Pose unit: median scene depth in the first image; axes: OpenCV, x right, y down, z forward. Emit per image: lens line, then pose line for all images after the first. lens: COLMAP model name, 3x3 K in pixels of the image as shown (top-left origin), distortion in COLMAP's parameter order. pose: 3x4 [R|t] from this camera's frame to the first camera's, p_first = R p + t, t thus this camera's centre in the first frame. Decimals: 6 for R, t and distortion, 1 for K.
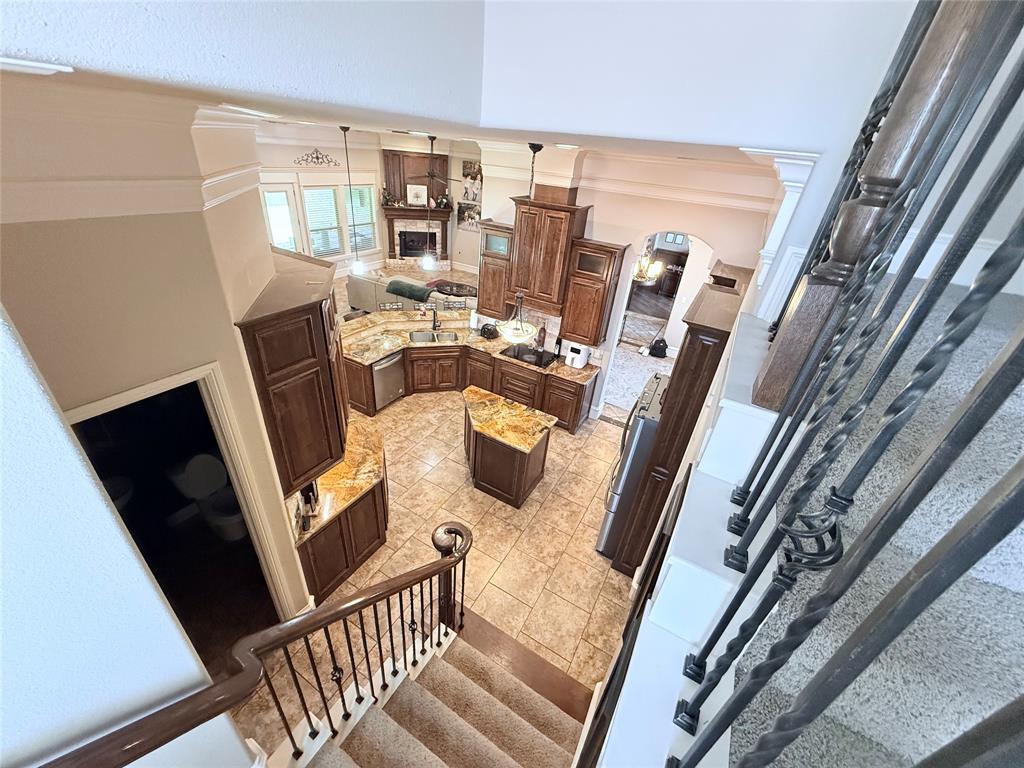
lens RADIAL K [[407.2, 0, 508.0], [0, 407.2, 383.5], [0, 0, 1]] dist [0.000042, 0.000313]
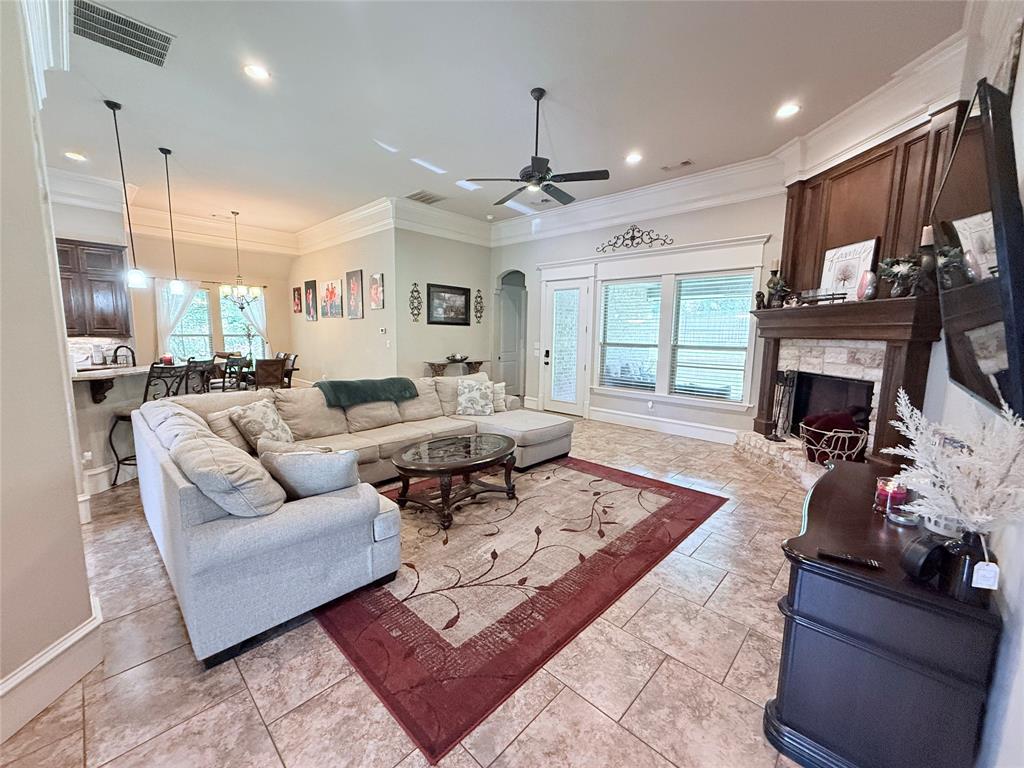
lens RADIAL K [[407.2, 0, 508.0], [0, 407.2, 383.5], [0, 0, 1]] dist [0.000042, 0.000313]
pose [[-0.232809, 0.035274, -0.971882, 0.167632], [-0.516698, 0.842142, 0.154337, -0.294315], [0.823907, 0.538100, -0.177832, 0.879278]]
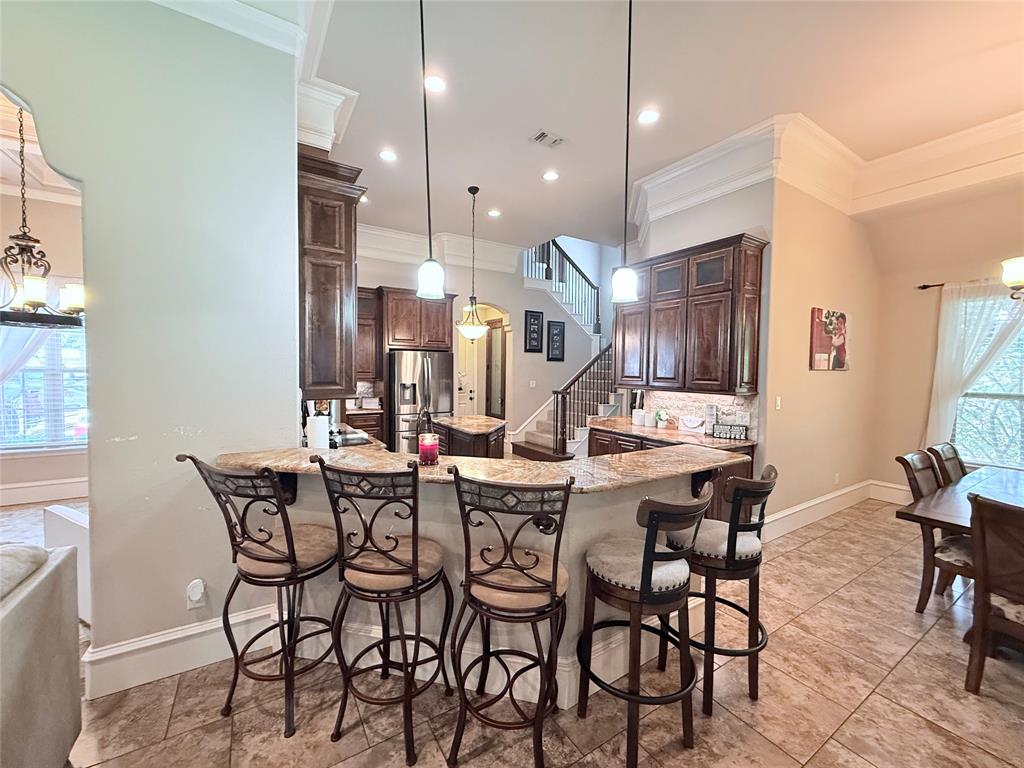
lens RADIAL K [[407.2, 0, 508.0], [0, 407.2, 383.5], [0, 0, 1]] dist [0.000042, 0.000313]
pose [[-0.879036, -0.110845, 0.463690, -0.212293], [0.160944, 0.846508, 0.507466, -0.197544], [-0.448767, 0.520709, -0.726271, 0.642138]]
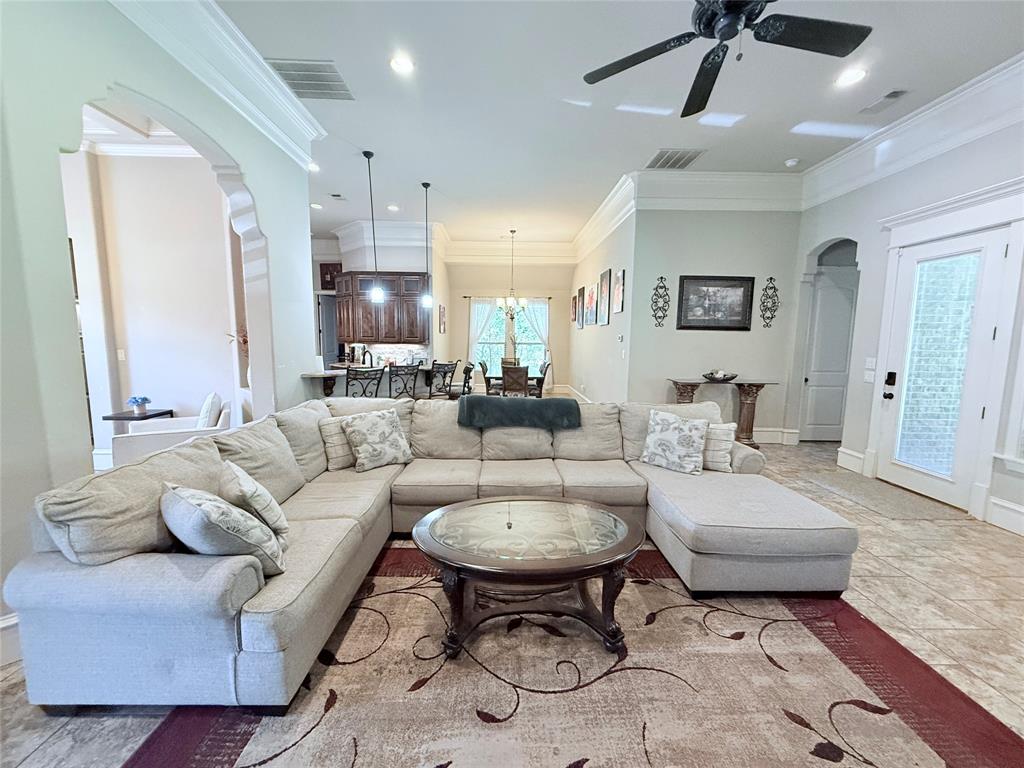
lens RADIAL K [[407.2, 0, 508.0], [0, 407.2, 383.5], [0, 0, 1]] dist [0.000042, 0.000313]
pose [[-0.854094, -0.034049, -0.519003, 0.000592], [-0.329008, 0.808215, 0.488407, -0.326346], [0.402836, 0.587902, -0.701494, 0.907253]]
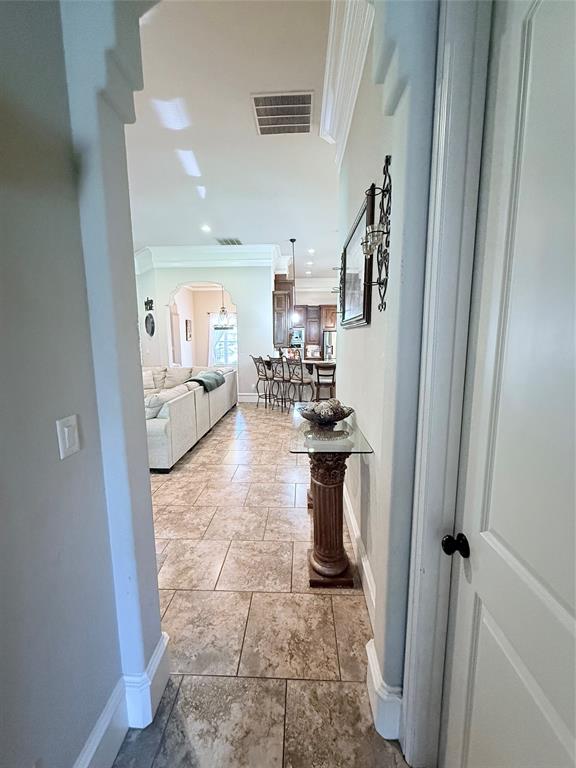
lens RADIAL K [[305.4, 0, 287.1], [0, 305.4, 382.3], [0, 0, 1]] dist [0.000042, 0.000313]
pose [[-0.461088, -0.200668, 0.864367, -0.589851], [0.417383, 0.810563, 0.410826, -0.289895], [-0.783064, 0.550199, -0.289985, 0.744449]]
